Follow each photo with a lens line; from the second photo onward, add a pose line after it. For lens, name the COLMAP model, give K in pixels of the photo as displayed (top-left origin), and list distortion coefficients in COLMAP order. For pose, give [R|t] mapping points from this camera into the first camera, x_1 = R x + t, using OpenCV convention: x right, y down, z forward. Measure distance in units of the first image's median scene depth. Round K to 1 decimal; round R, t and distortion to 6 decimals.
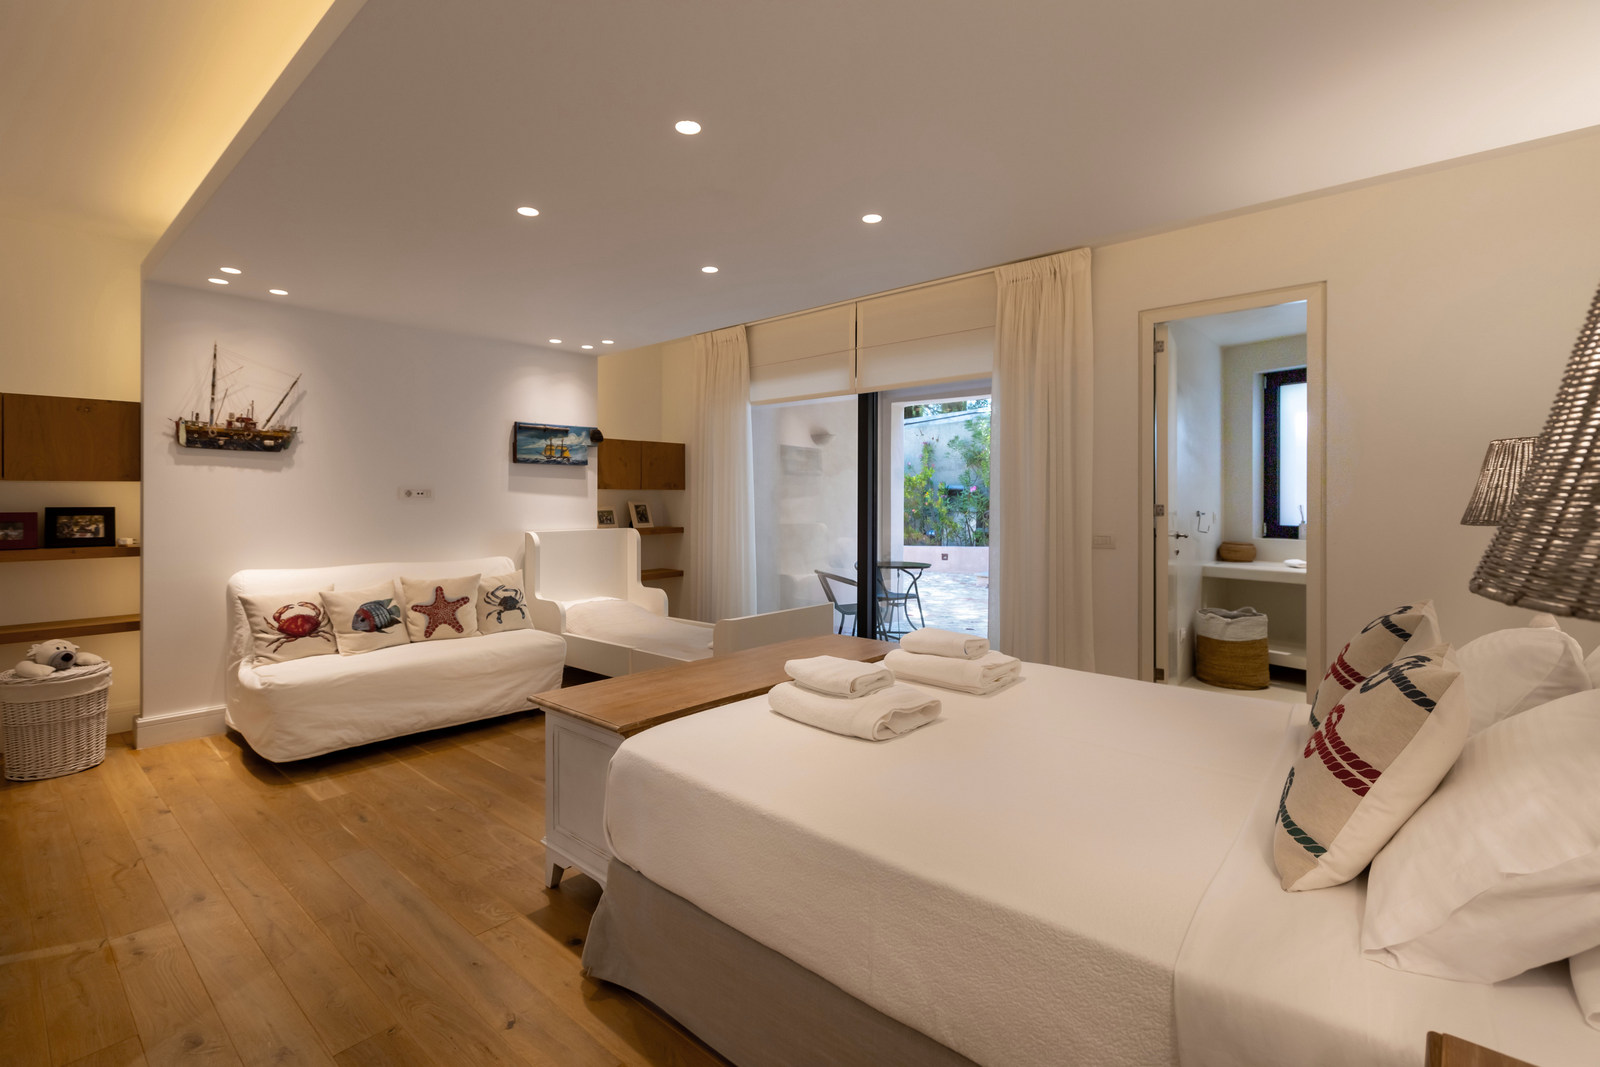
lens RADIAL K [[736.4, 0, 777.0], [0, 736.4, 499.3], [0, 0, 1]] dist [0.001551, 0.000229]
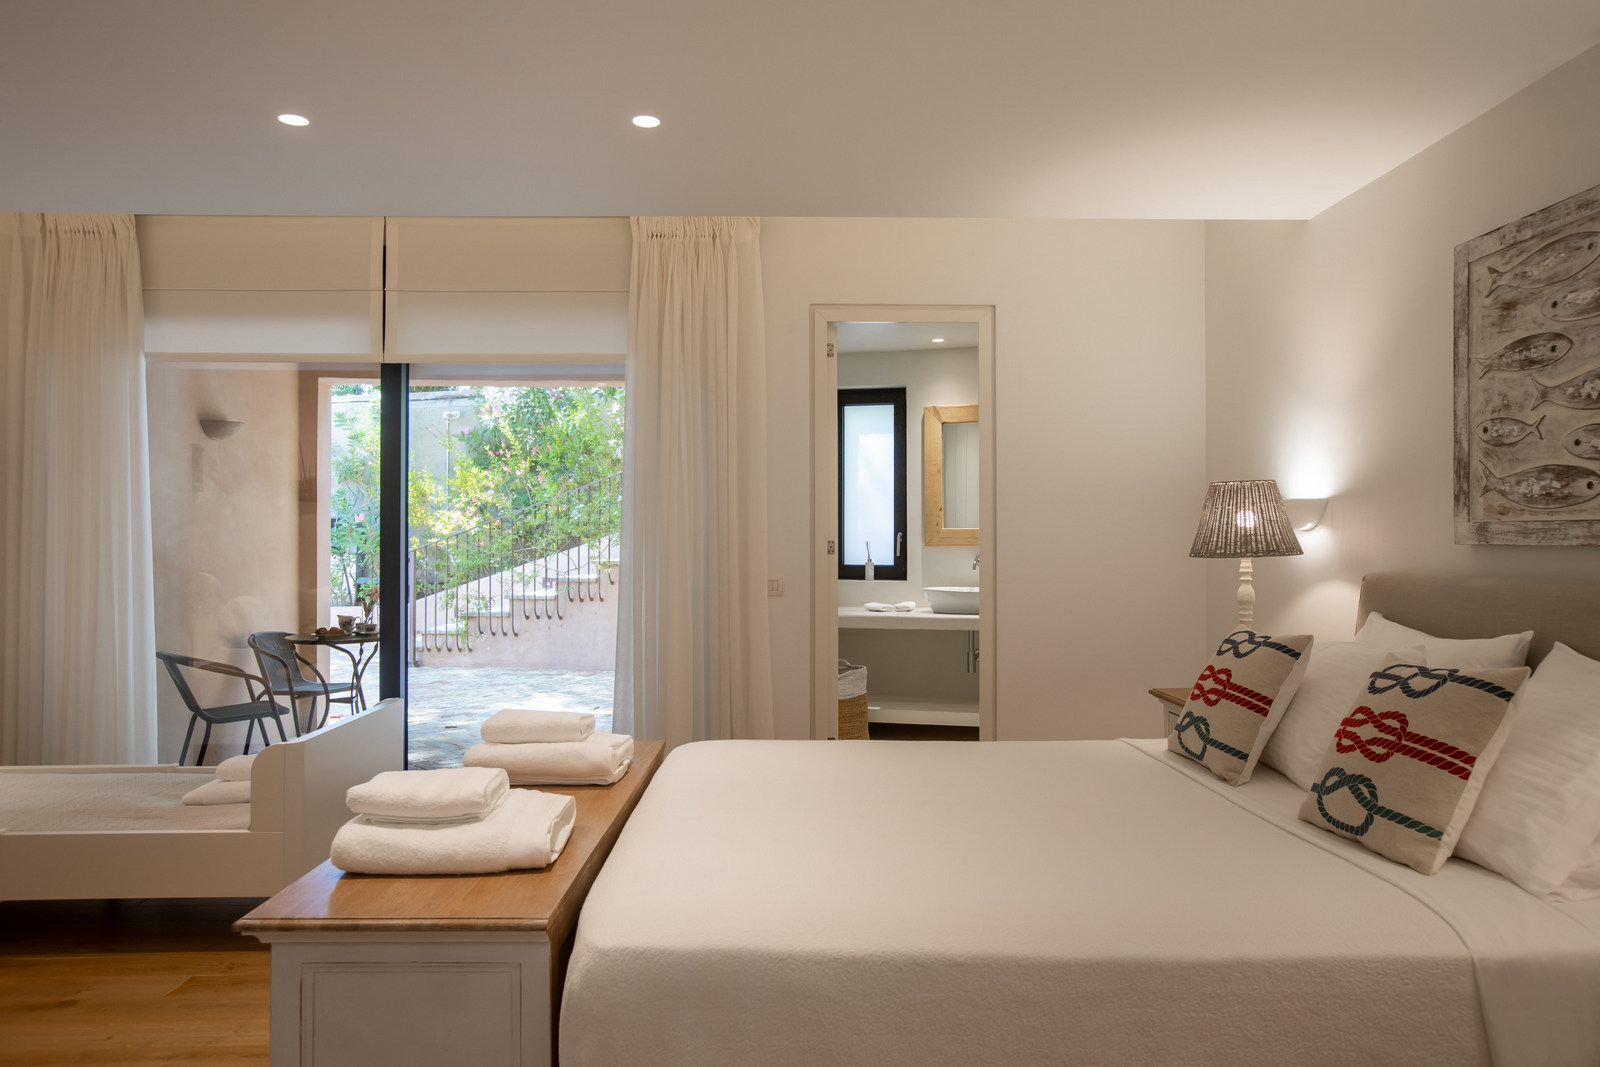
lens RADIAL K [[1072.5, 0, 801.3], [0, 1072.5, 533.4], [0, 0, 1]] dist [-0.017746, 0.007814]
pose [[0.742269, 0.007243, 0.670063, -0.255543], [-0.005533, 0.999974, -0.004680, 0.004426], [-0.670080, -0.000234, 0.742289, 0.098687]]
